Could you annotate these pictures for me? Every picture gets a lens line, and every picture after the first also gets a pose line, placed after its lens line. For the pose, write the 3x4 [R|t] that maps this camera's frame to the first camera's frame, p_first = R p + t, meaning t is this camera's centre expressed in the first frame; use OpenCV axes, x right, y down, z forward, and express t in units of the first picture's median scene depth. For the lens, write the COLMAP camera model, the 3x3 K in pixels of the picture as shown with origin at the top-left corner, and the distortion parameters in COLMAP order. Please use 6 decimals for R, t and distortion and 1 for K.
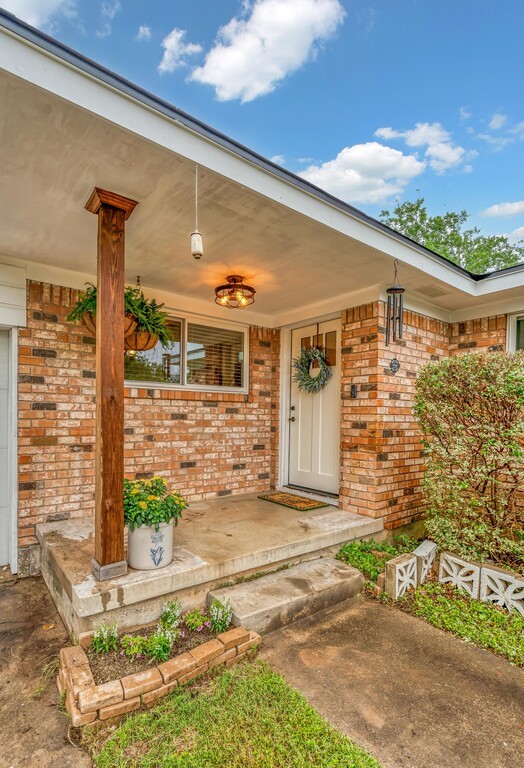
lens RADIAL K [[370.5, 0, 245.2], [0, 370.5, 421.5], [0, 0, 1]] dist [0.001645, 0.000064]
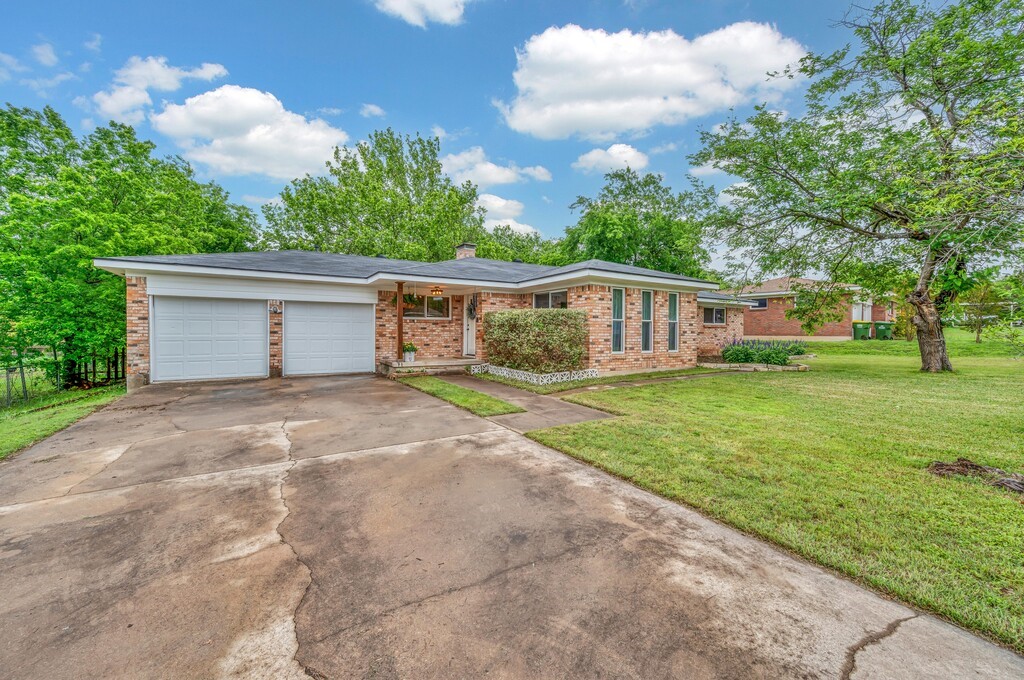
lens RADIAL K [[398.3, 0, 514.6], [0, 398.3, 334.3], [0, 0, 1]] dist [-0.000169, -0.000033]
pose [[0.996504, -0.004039, -0.083444, 0.979620], [0.003463, 0.999969, -0.007046, 0.070839], [0.083470, 0.006732, 0.996488, -2.544075]]
